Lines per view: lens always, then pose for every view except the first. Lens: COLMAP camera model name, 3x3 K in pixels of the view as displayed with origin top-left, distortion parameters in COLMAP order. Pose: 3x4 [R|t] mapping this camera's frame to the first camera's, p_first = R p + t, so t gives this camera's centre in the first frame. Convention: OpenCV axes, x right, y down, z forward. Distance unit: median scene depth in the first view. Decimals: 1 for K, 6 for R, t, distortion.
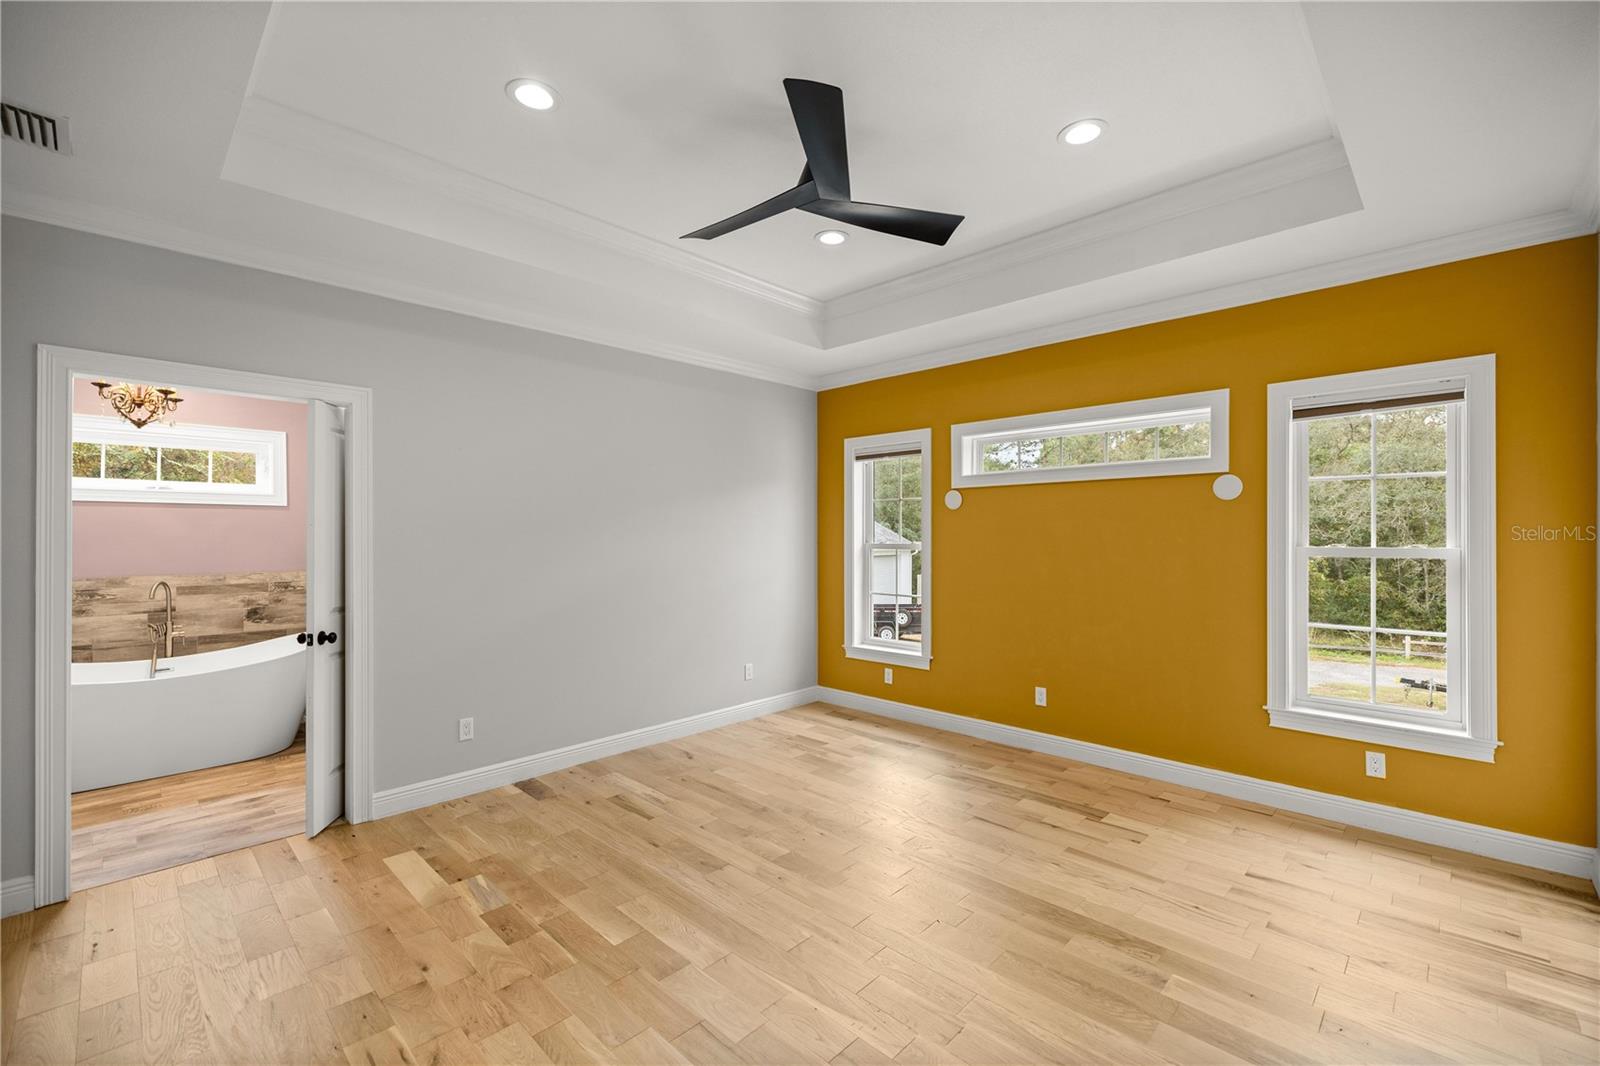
lens RADIAL K [[668.0, 0, 817.6], [0, 668.0, 532.5], [0, 0, 1]] dist [-0.001708, 0.000397]
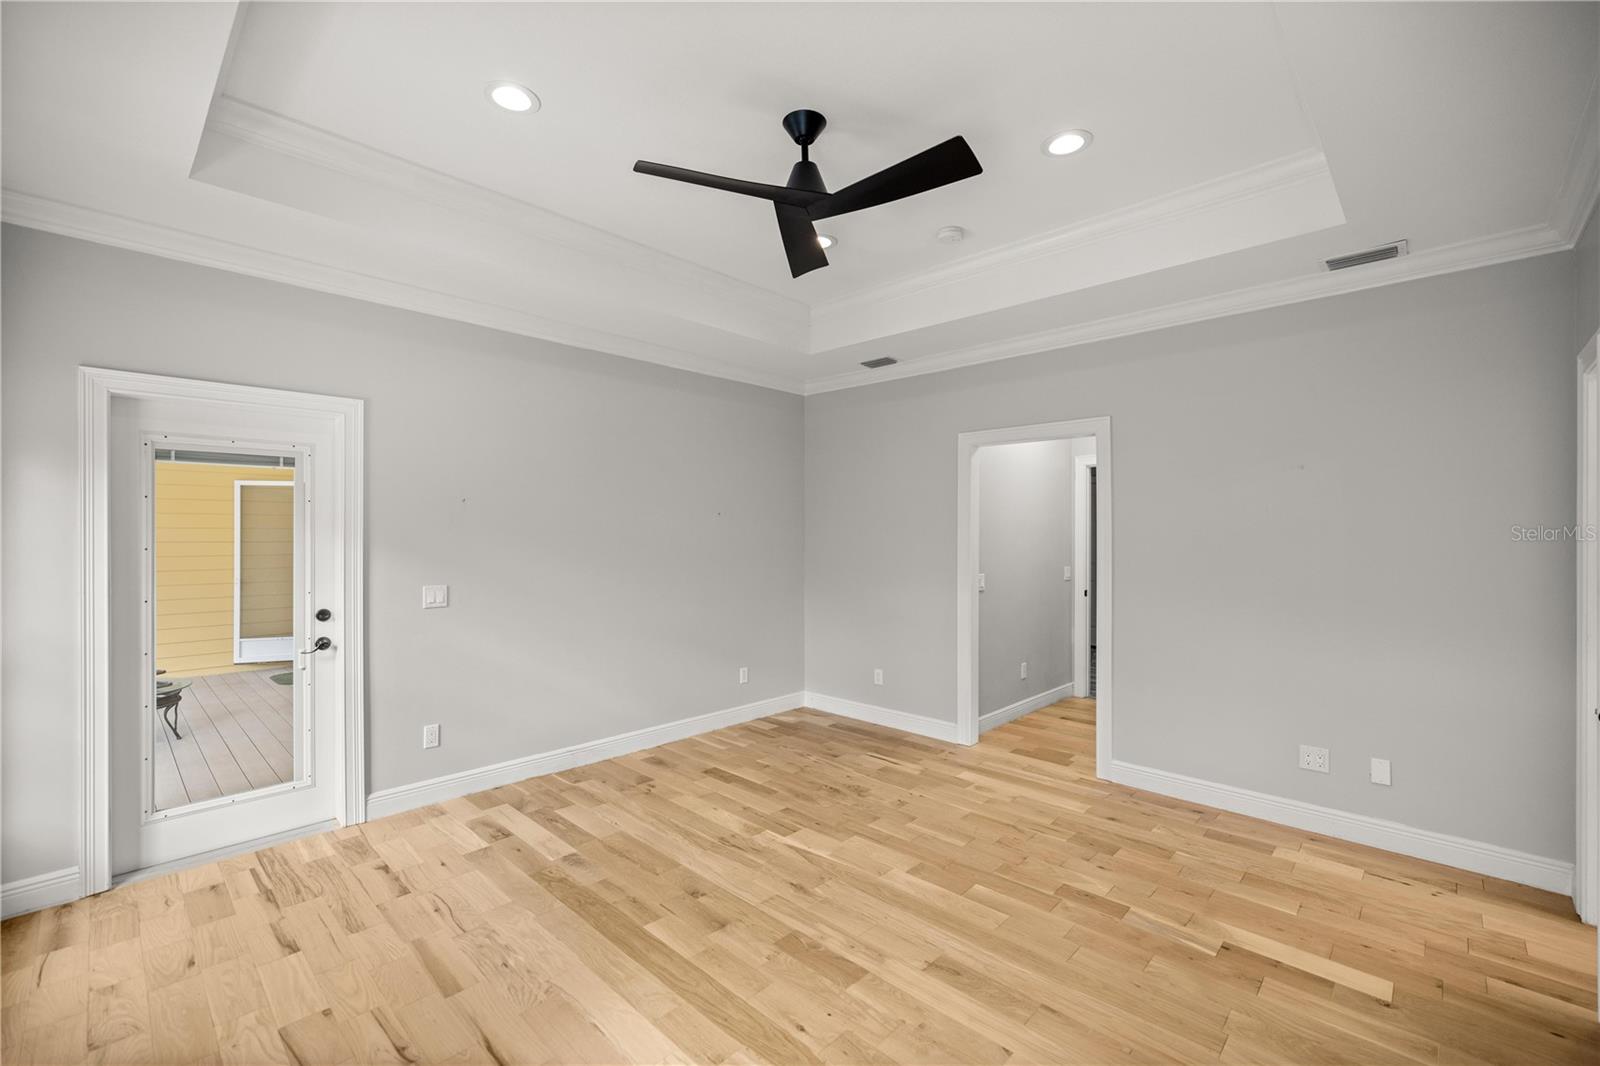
lens RADIAL K [[668.0, 0, 782.7], [0, 668.0, 536.2], [0, 0, 1]] dist [-0.001708, 0.000397]
pose [[-0.999308, 0.000586, 0.037188, 0.000004], [0.000648, 0.999998, 0.001667, -0.007602], [-0.037187, 0.001690, -0.999307, 1.299865]]
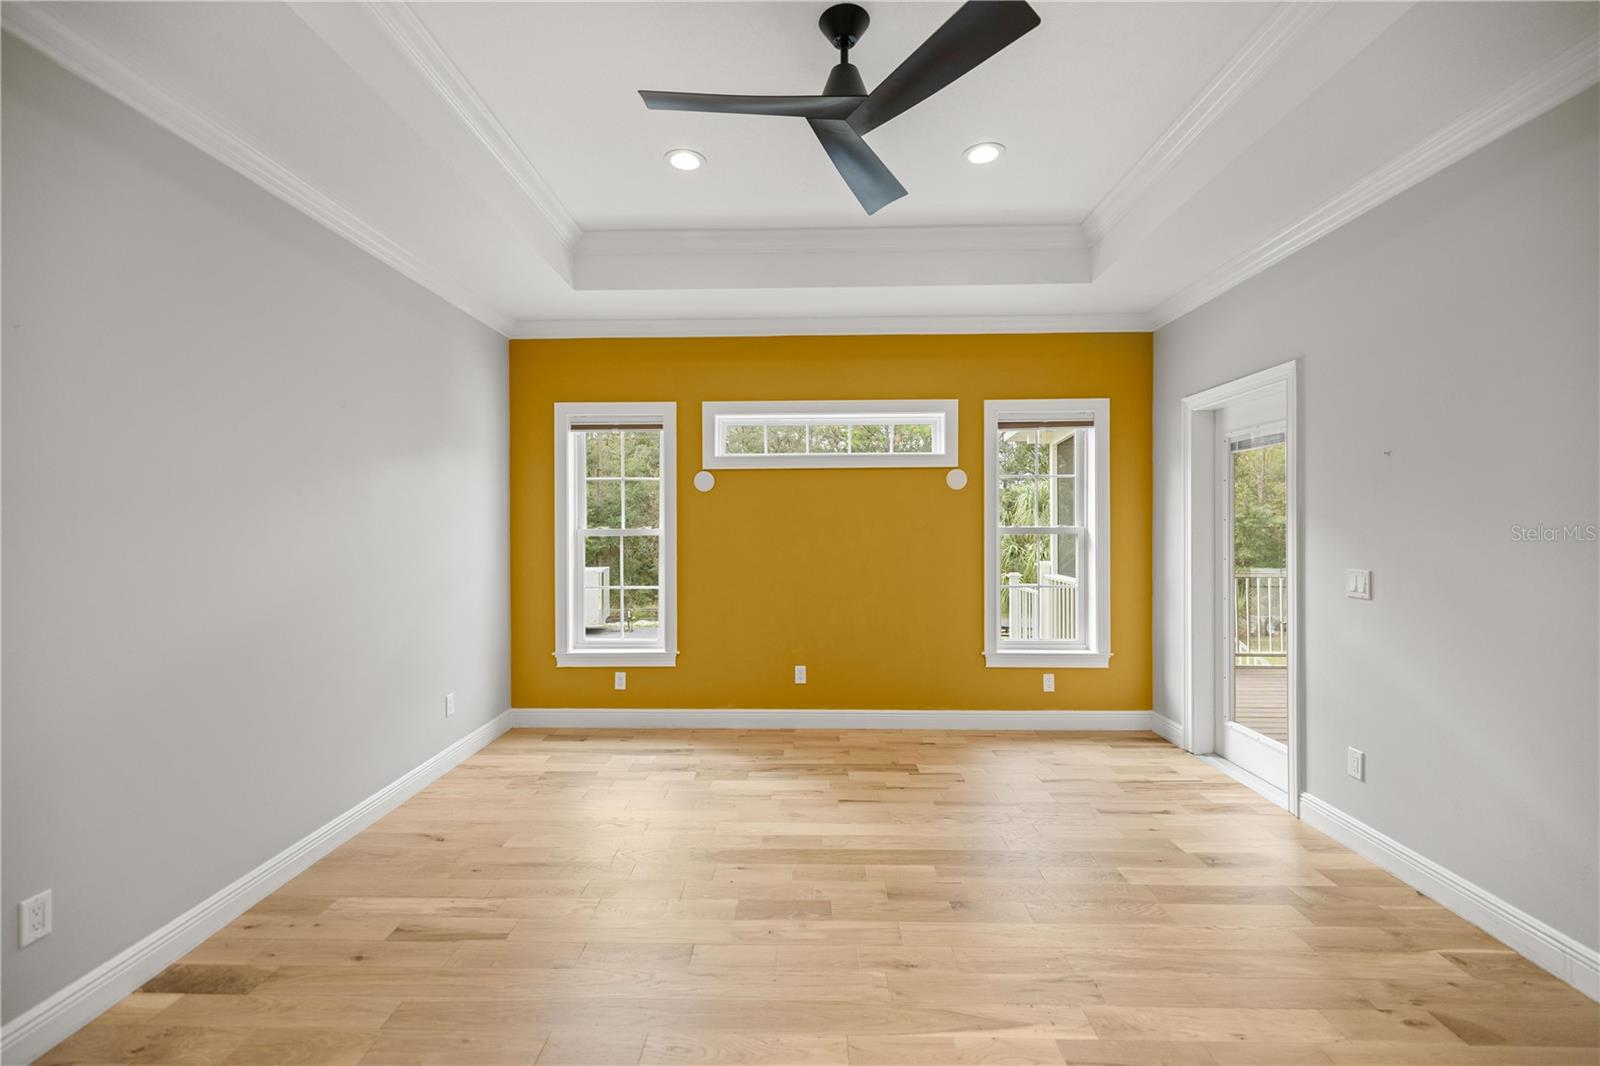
lens RADIAL K [[668.0, 0, 797.4], [0, 668.0, 525.5], [0, 0, 1]] dist [-0.001708, 0.000397]
pose [[0.743025, -0.001175, 0.669263, -0.403214], [0.000154, 0.999999, 0.001584, 0.014359], [-0.669264, -0.001074, 0.743024, 0.262093]]
